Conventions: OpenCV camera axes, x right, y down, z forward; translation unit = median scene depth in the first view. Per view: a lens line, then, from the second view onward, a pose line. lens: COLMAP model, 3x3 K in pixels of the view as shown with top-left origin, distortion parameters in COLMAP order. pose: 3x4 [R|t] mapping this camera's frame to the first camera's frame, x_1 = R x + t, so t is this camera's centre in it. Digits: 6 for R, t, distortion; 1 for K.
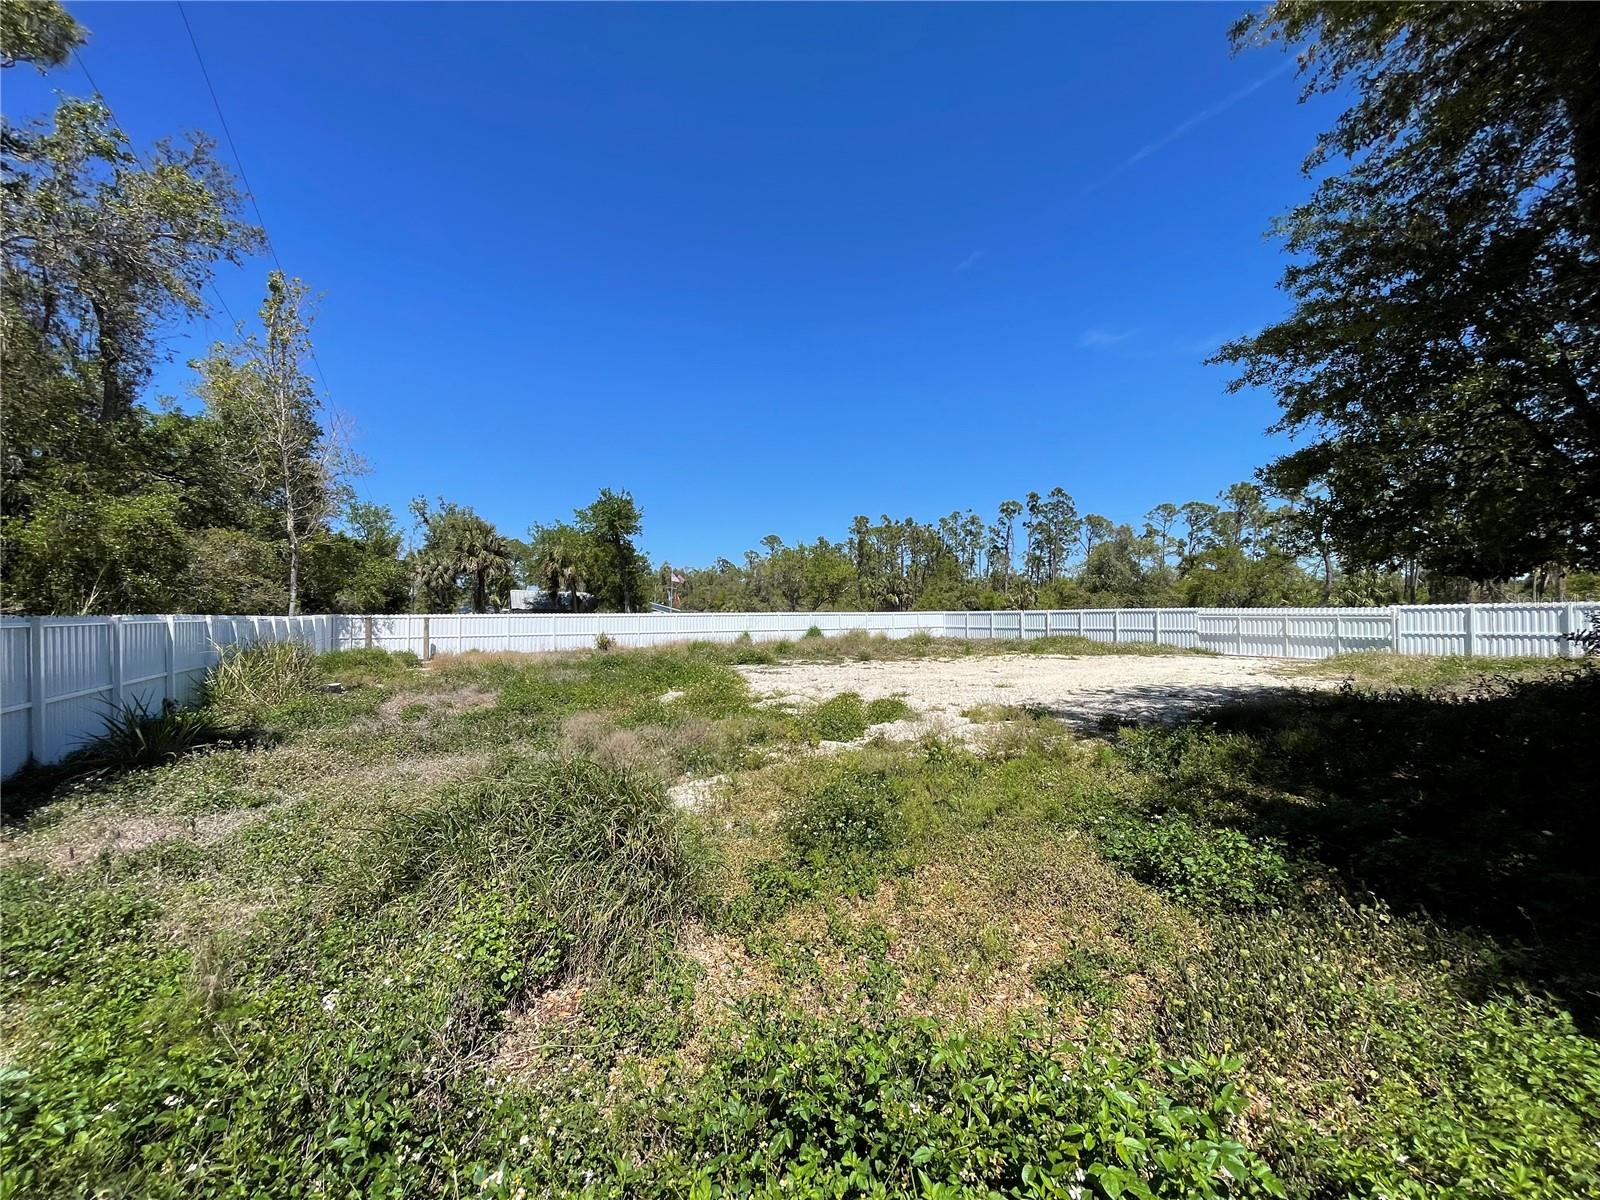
lens RADIAL K [[650.7, 0, 808.7], [0, 650.7, 602.1], [0, 0, 1]] dist [-0.000165, 0.000128]
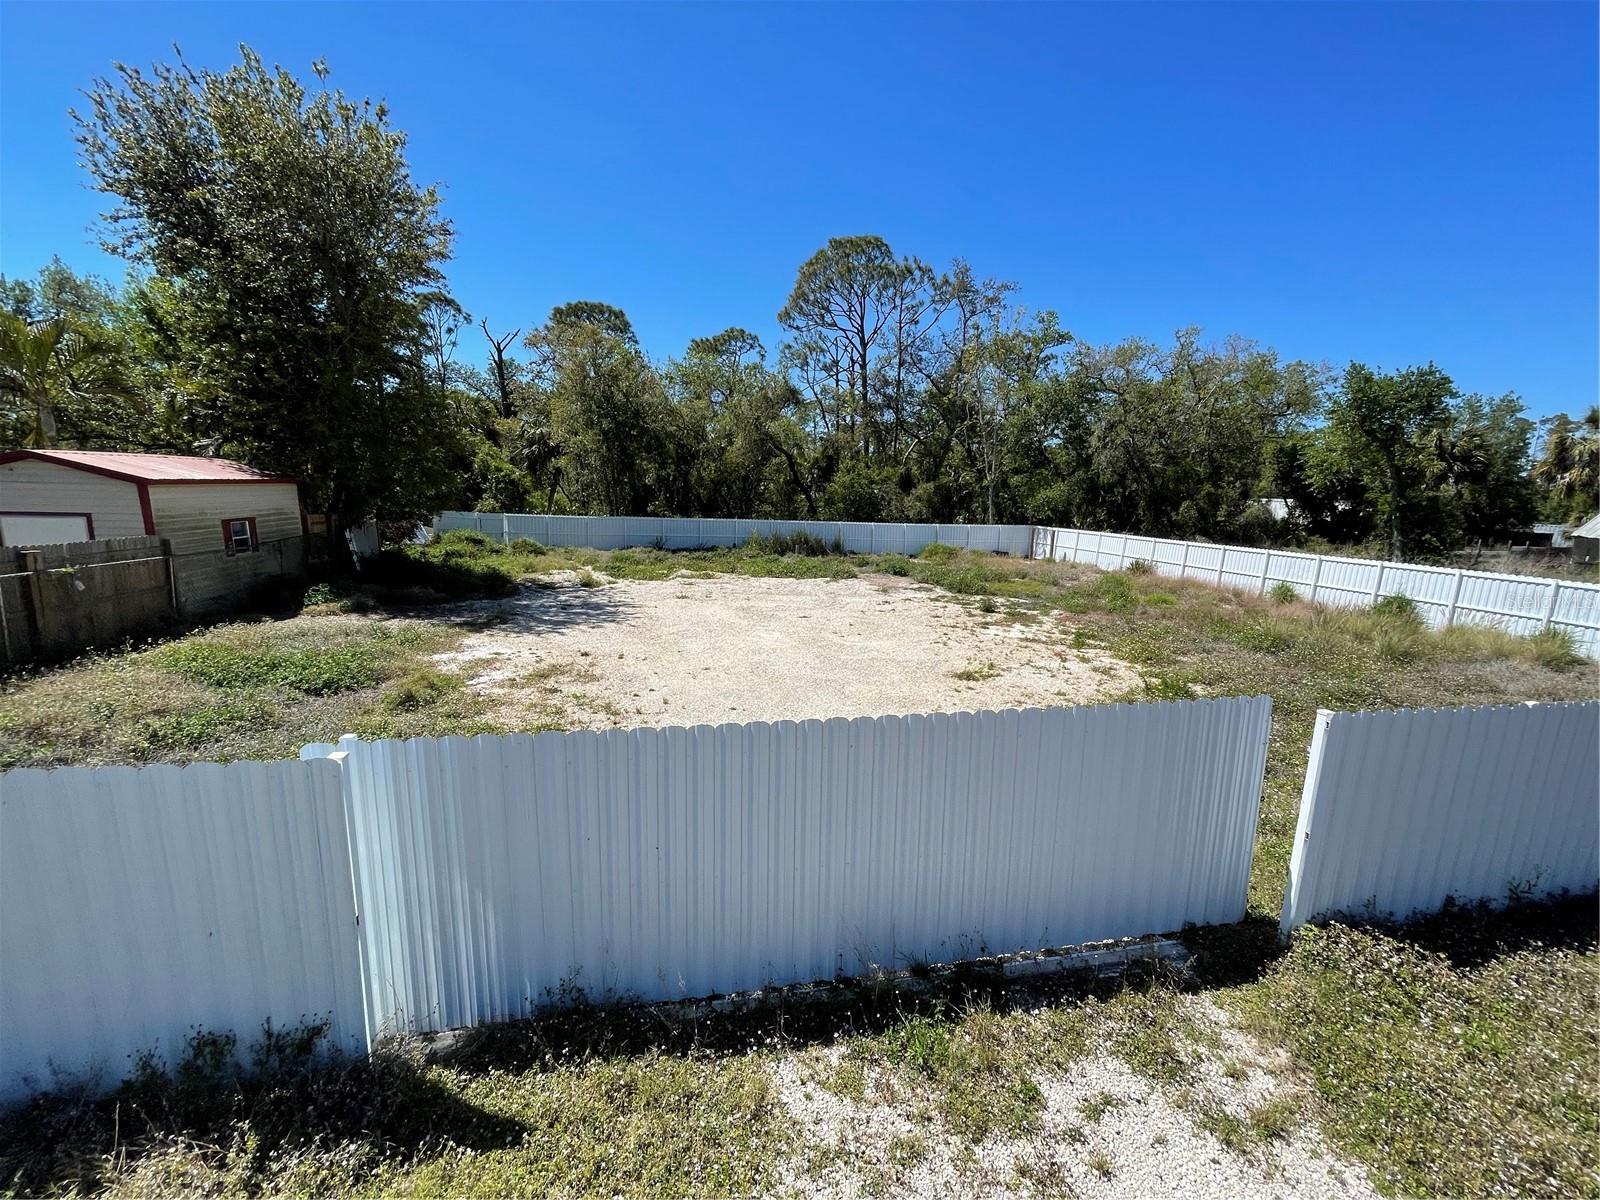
lens RADIAL K [[650.7, 0, 808.7], [0, 650.7, 602.1], [0, 0, 1]] dist [-0.000165, 0.000128]
pose [[-0.352528, 0.147537, -0.924098, 0.628647], [-0.010371, 0.986817, 0.161507, -0.030367], [0.935744, 0.066520, -0.346351, 0.747319]]
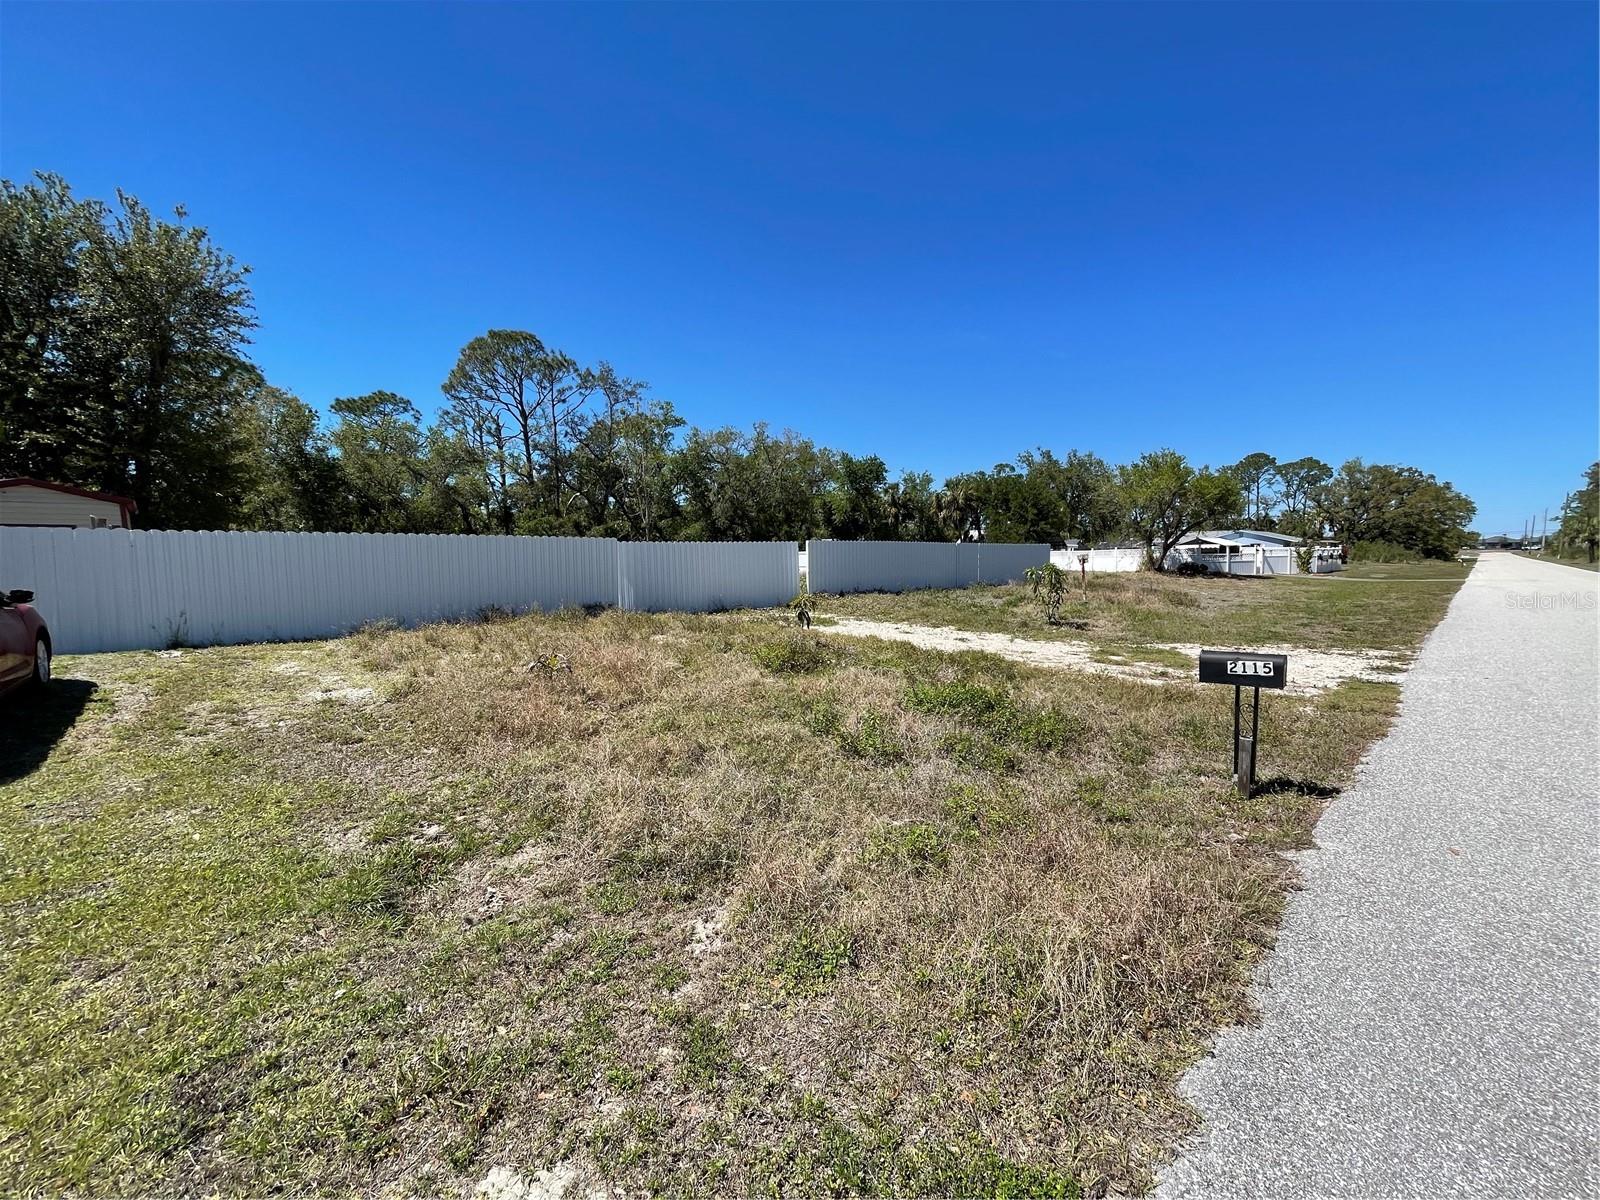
lens RADIAL K [[650.7, 0, 808.7], [0, 650.7, 602.1], [0, 0, 1]] dist [-0.000165, 0.000128]
pose [[0.210344, 0.066073, -0.975392, 0.987680], [0.035009, 0.996565, 0.075057, 0.017817], [0.977000, -0.049935, 0.207308, 0.689932]]
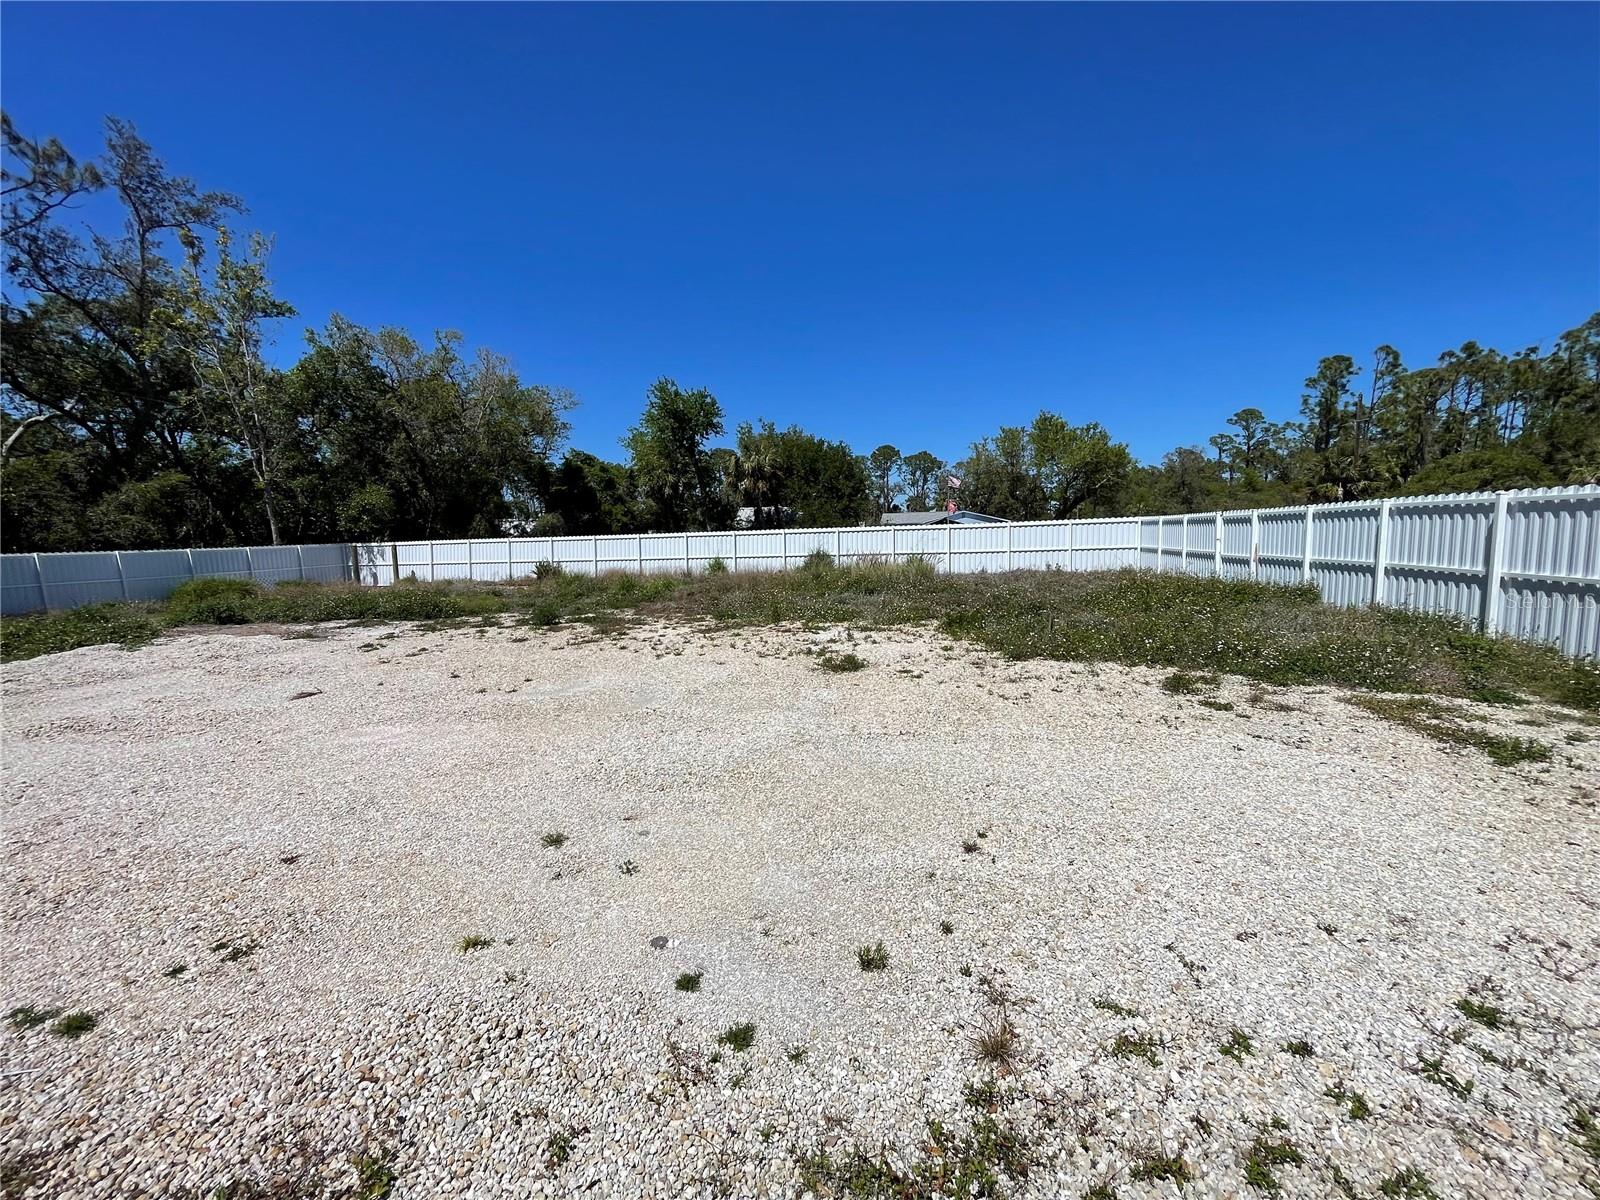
lens RADIAL K [[639.5, 0, 800.0], [0, 639.5, 600.0], [0, 0, 1]] dist [-0.002272, -0.000318]
pose [[0.716094, 0.056825, -0.695687, 0.439618], [0.039702, 0.991751, 0.121875, 0.009300], [0.696874, -0.114894, 0.707931, 0.545092]]
